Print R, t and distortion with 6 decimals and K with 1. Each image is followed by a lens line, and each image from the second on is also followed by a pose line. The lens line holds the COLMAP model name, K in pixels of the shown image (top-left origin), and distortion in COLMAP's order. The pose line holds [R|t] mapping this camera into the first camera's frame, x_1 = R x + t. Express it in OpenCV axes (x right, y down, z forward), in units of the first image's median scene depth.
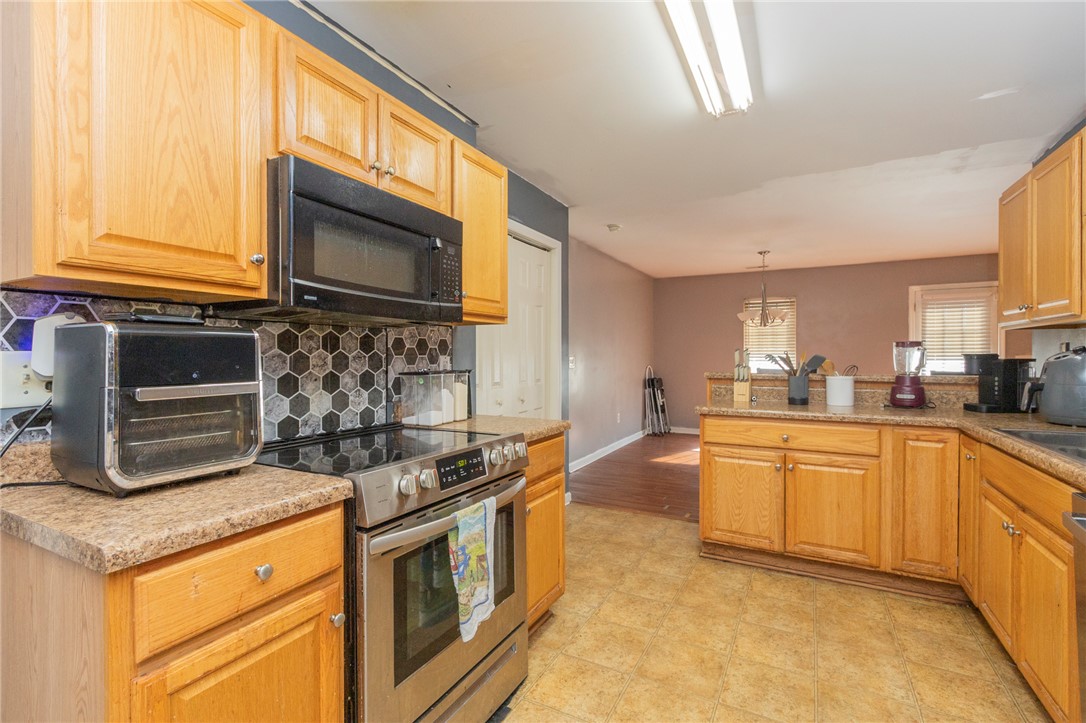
lens RADIAL K [[507.3, 0, 542.2], [0, 507.3, 358.1], [0, 0, 1]] dist [0.003037, -0.001942]
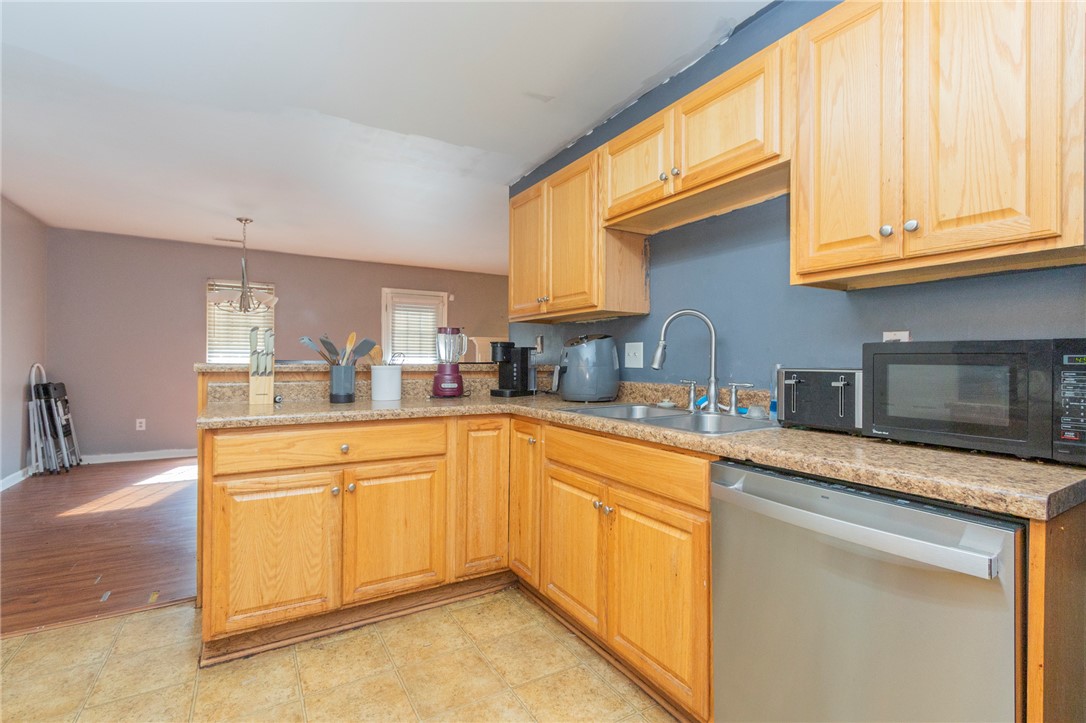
lens RADIAL K [[507.3, 0, 565.2], [0, 507.3, 357.8], [0, 0, 1]] dist [0.003037, -0.001942]
pose [[0.511646, 0.005381, 0.859179, 0.015698], [-0.000968, 0.999983, -0.005686, 0.030587], [-0.859196, 0.002077, 0.511643, 0.352025]]
